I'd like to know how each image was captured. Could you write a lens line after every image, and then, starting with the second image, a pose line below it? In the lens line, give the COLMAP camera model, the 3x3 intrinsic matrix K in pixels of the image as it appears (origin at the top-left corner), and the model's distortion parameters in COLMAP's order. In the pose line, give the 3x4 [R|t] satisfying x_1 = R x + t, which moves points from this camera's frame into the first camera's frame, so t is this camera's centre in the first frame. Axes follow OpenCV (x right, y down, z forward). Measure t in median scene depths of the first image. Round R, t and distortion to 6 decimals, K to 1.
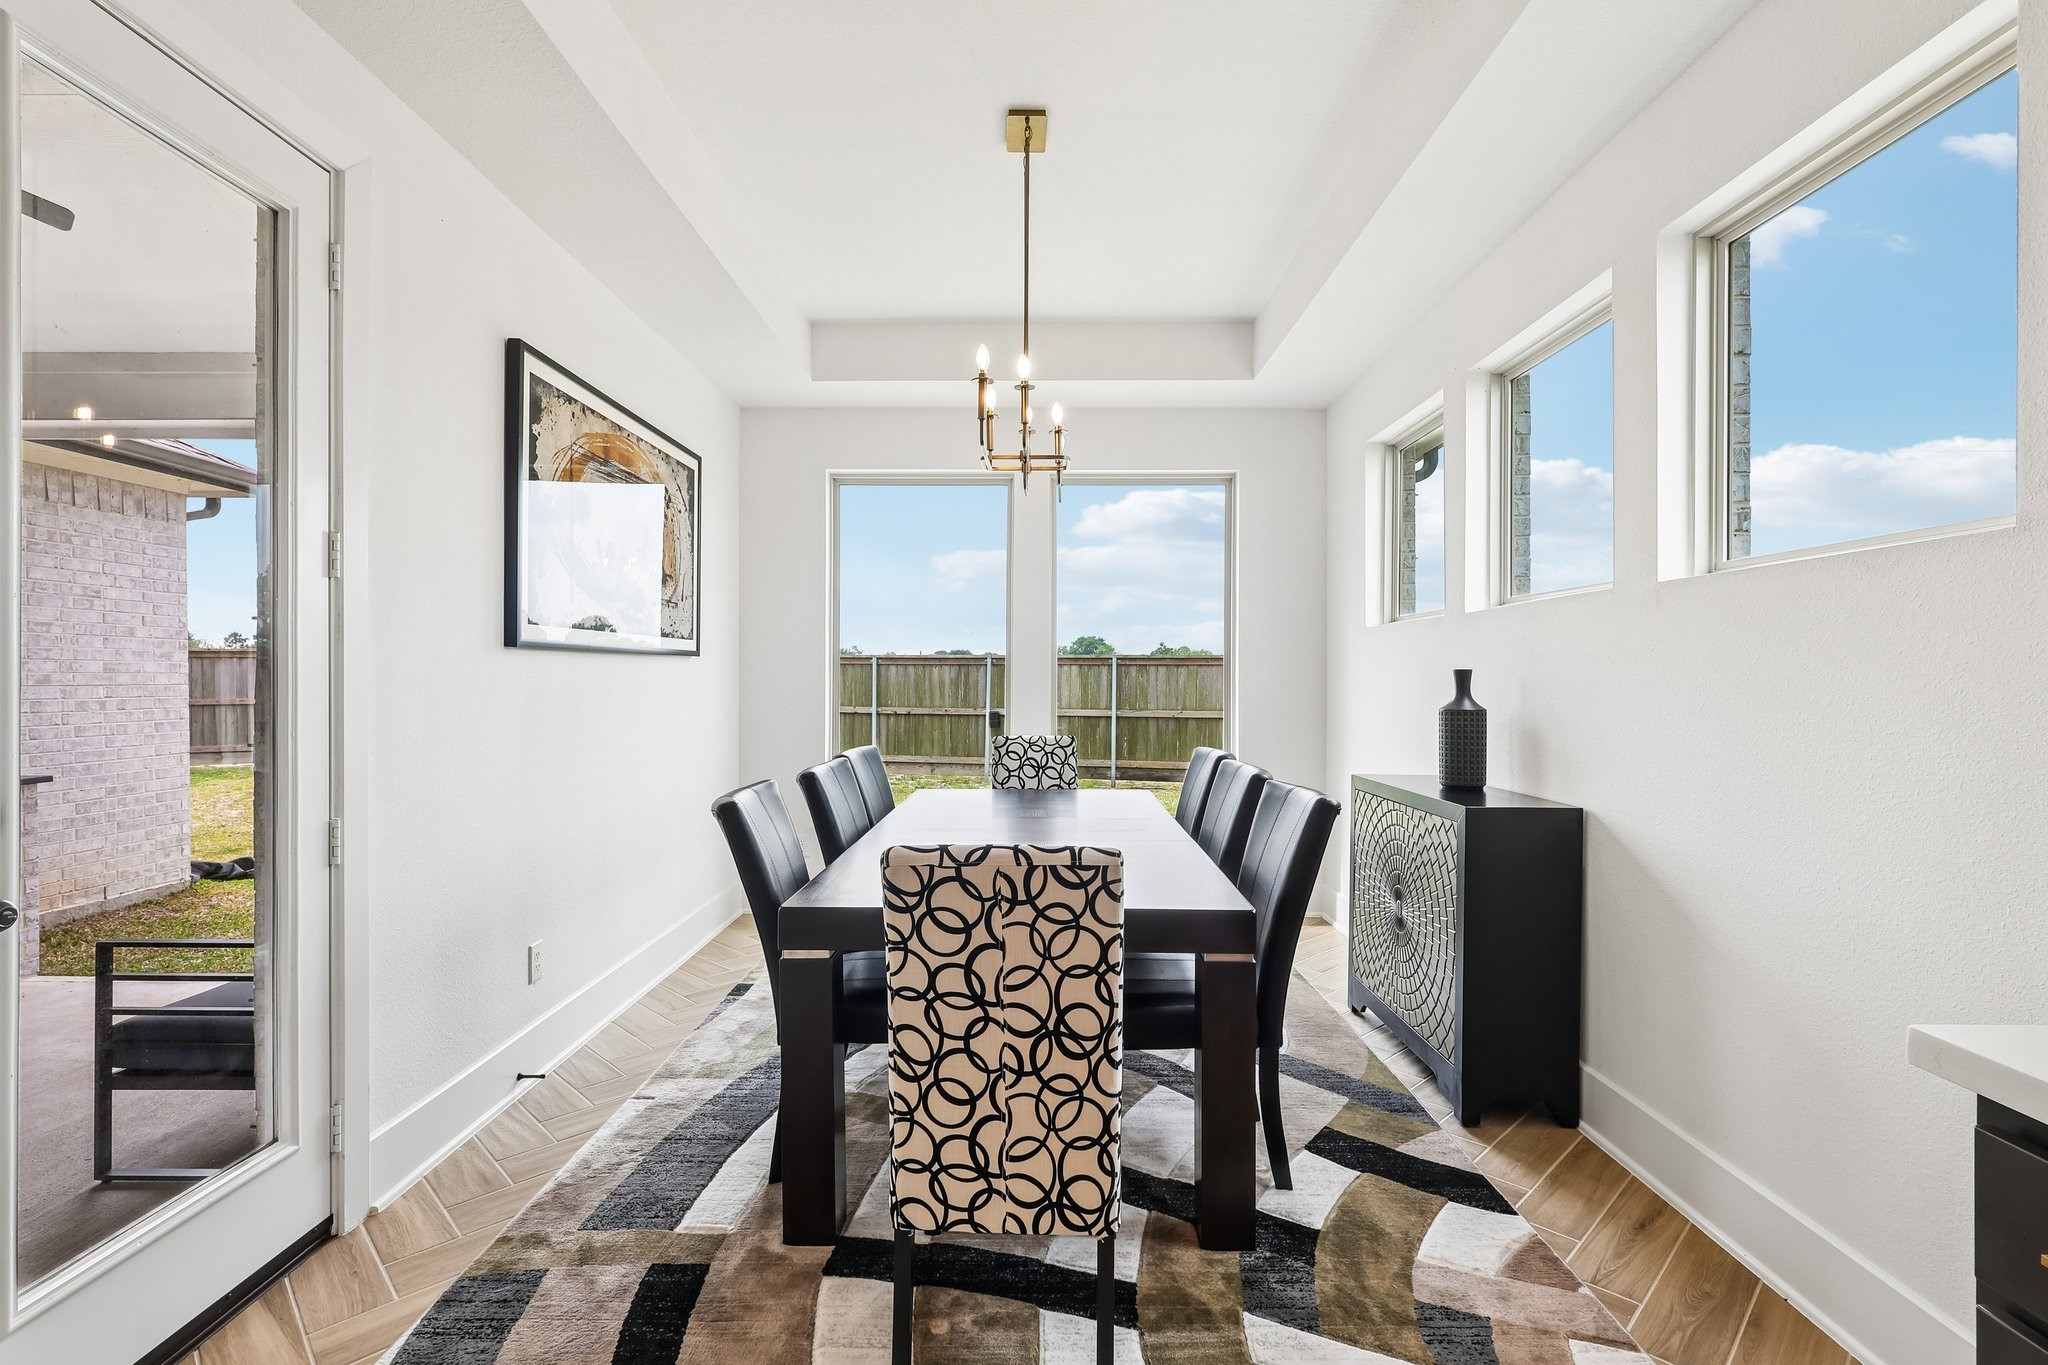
lens RADIAL K [[952.1, 0, 1021.3], [0, 952.1, 685.5], [0, 0, 1]] dist [-0.000171, 0.002881]
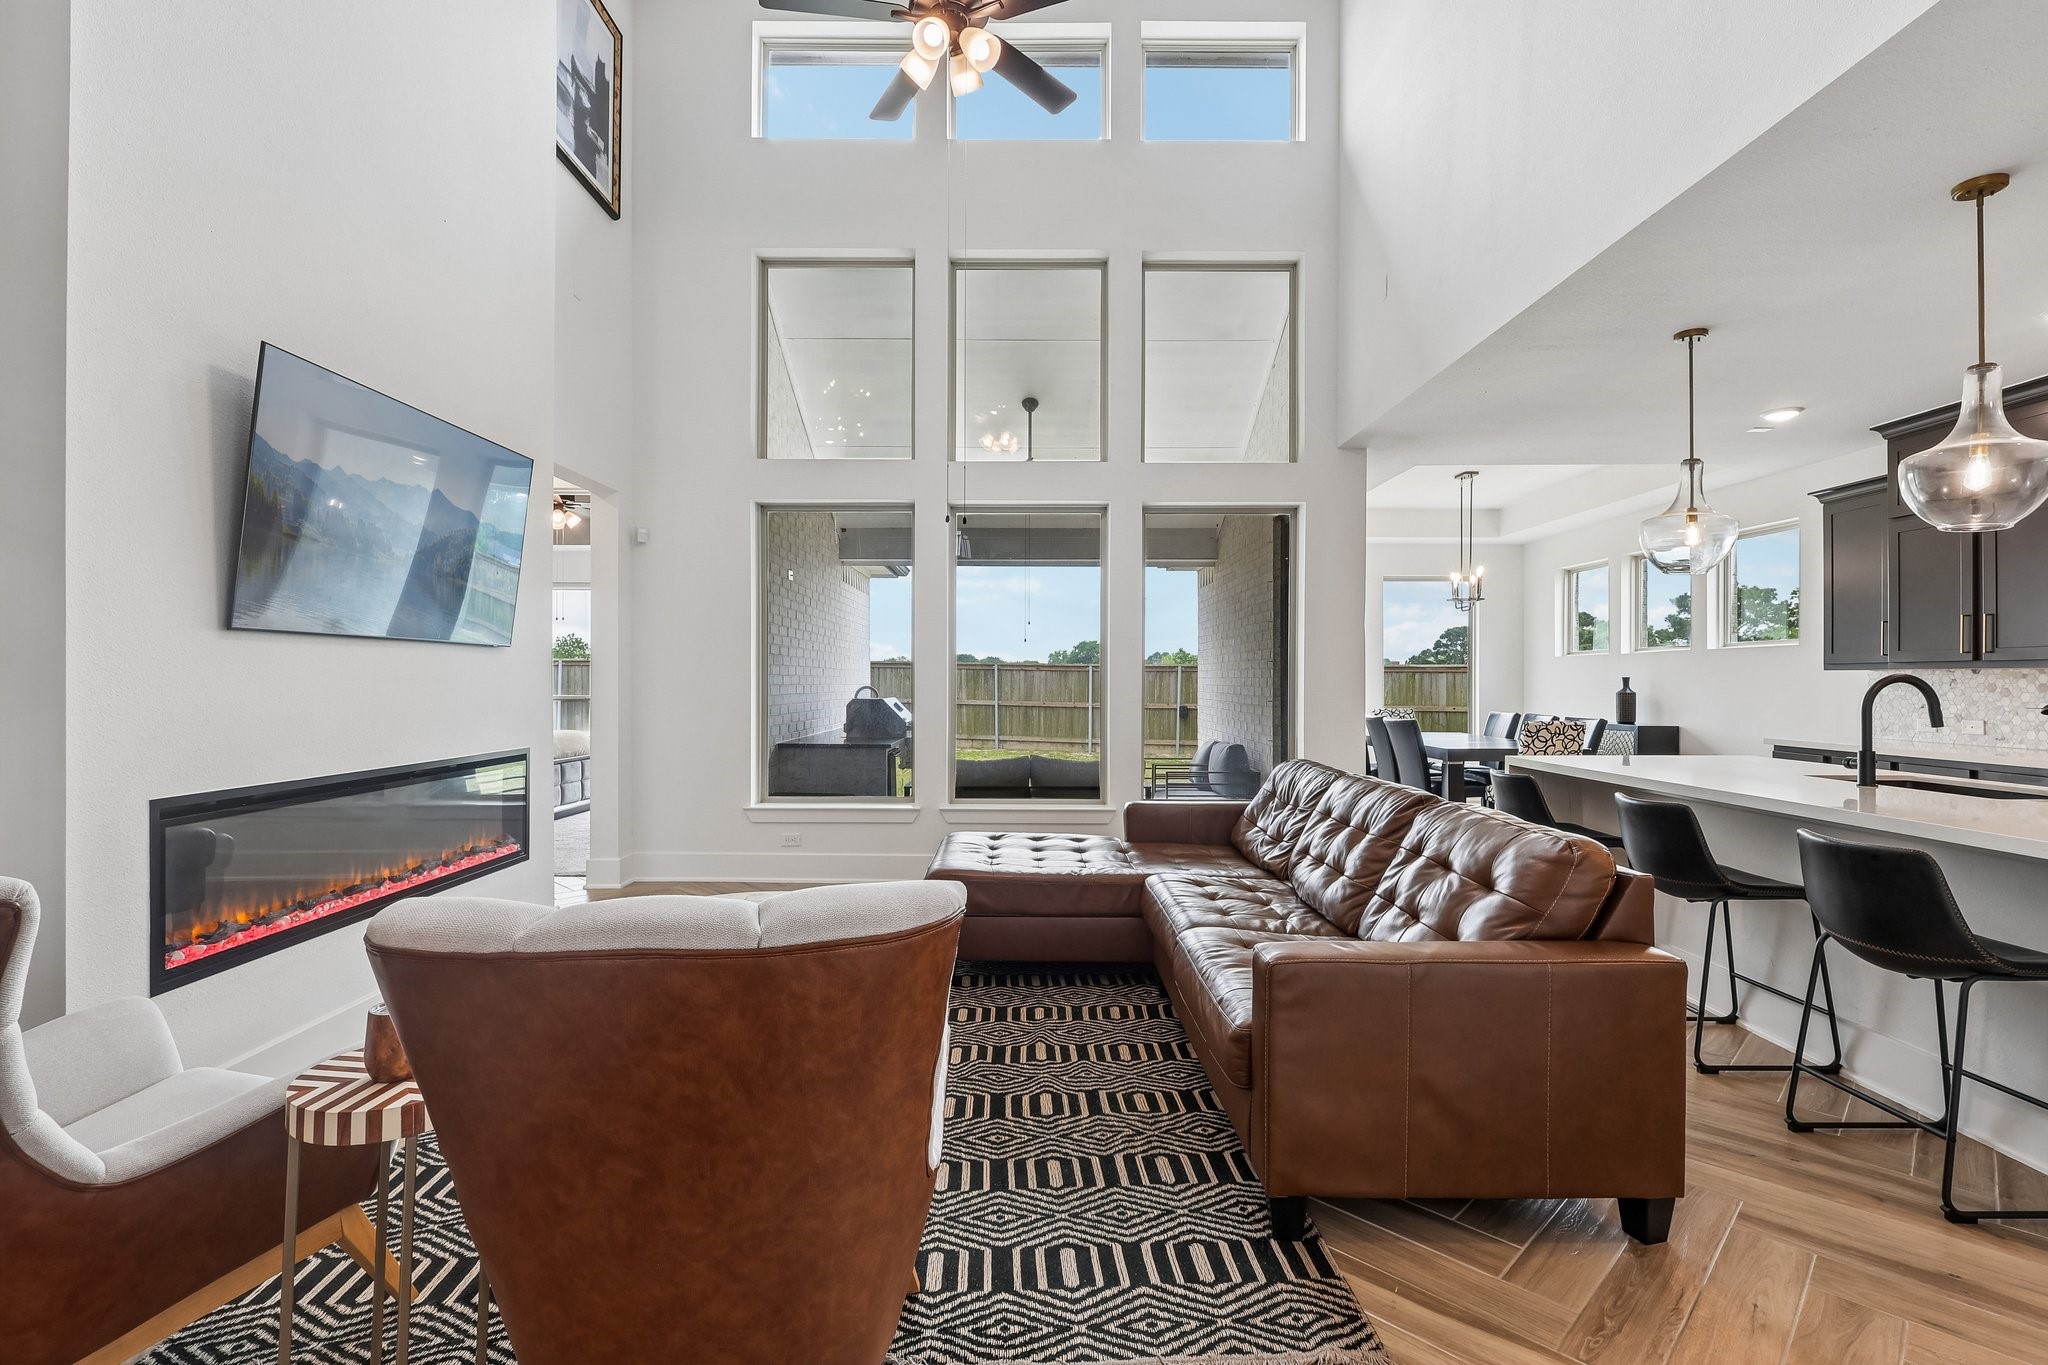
lens RADIAL K [[952.1, 0, 1025.0], [0, 952.1, 678.8], [0, 0, 1]] dist [-0.000171, 0.002881]
pose [[0.999928, 0.001320, 0.011930, -1.288901], [-0.001183, 0.999933, -0.011530, 0.021001], [-0.011944, 0.011515, 0.999862, -1.682016]]
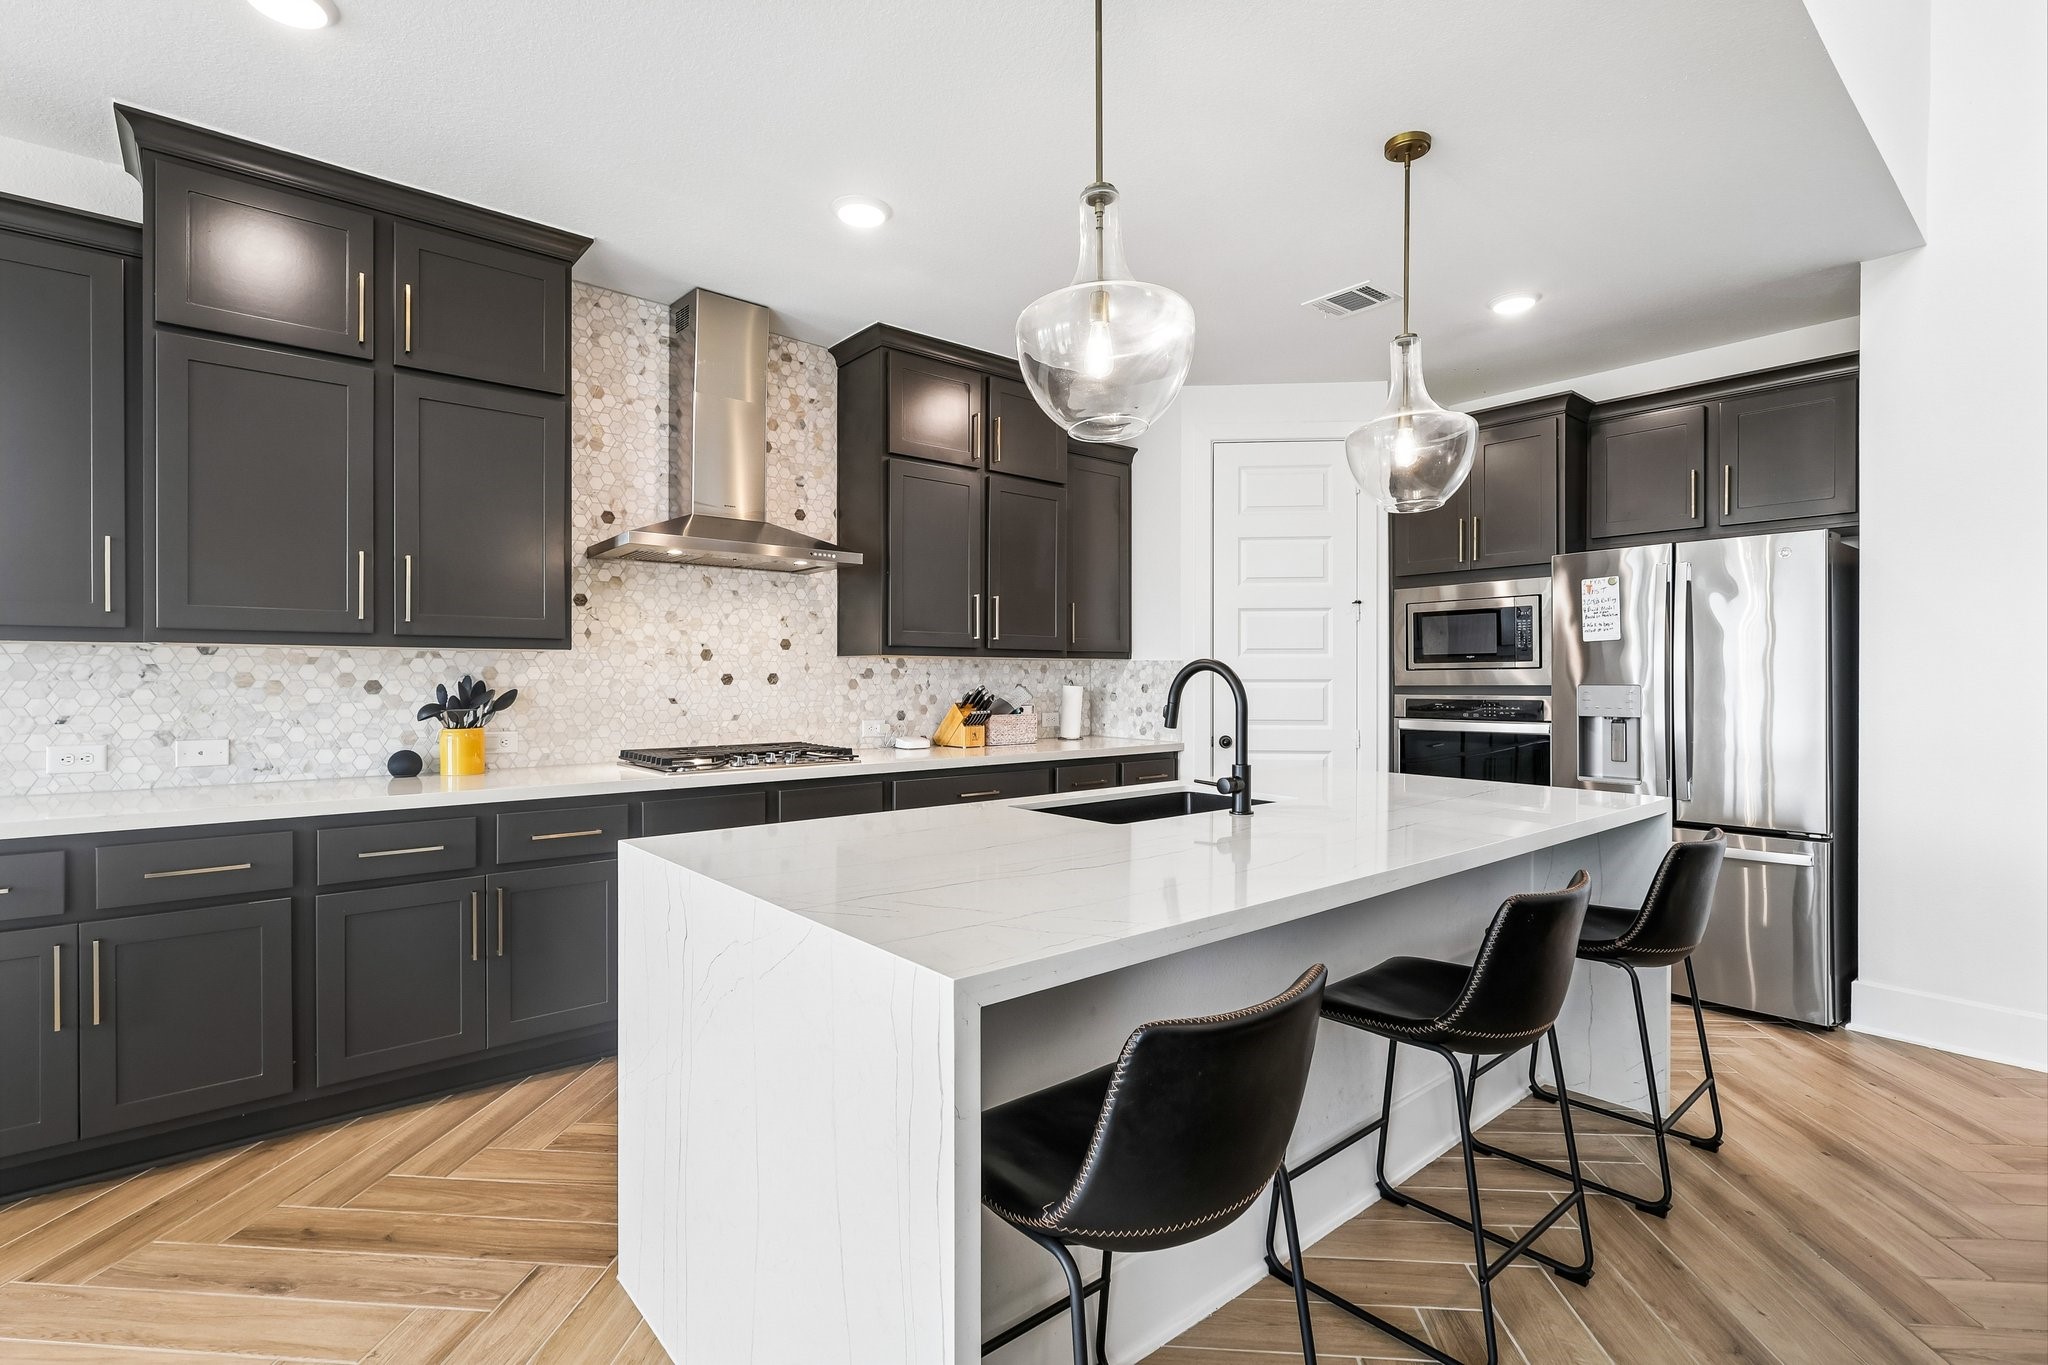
lens RADIAL K [[952.1, 0, 1016.3], [0, 952.1, 678.0], [0, 0, 1]] dist [-0.000171, 0.002881]
pose [[-0.657231, 0.000119, 0.753689, -0.764369], [0.007541, 0.999951, 0.006418, 0.012424], [-0.753651, 0.009902, -0.657200, 0.124419]]
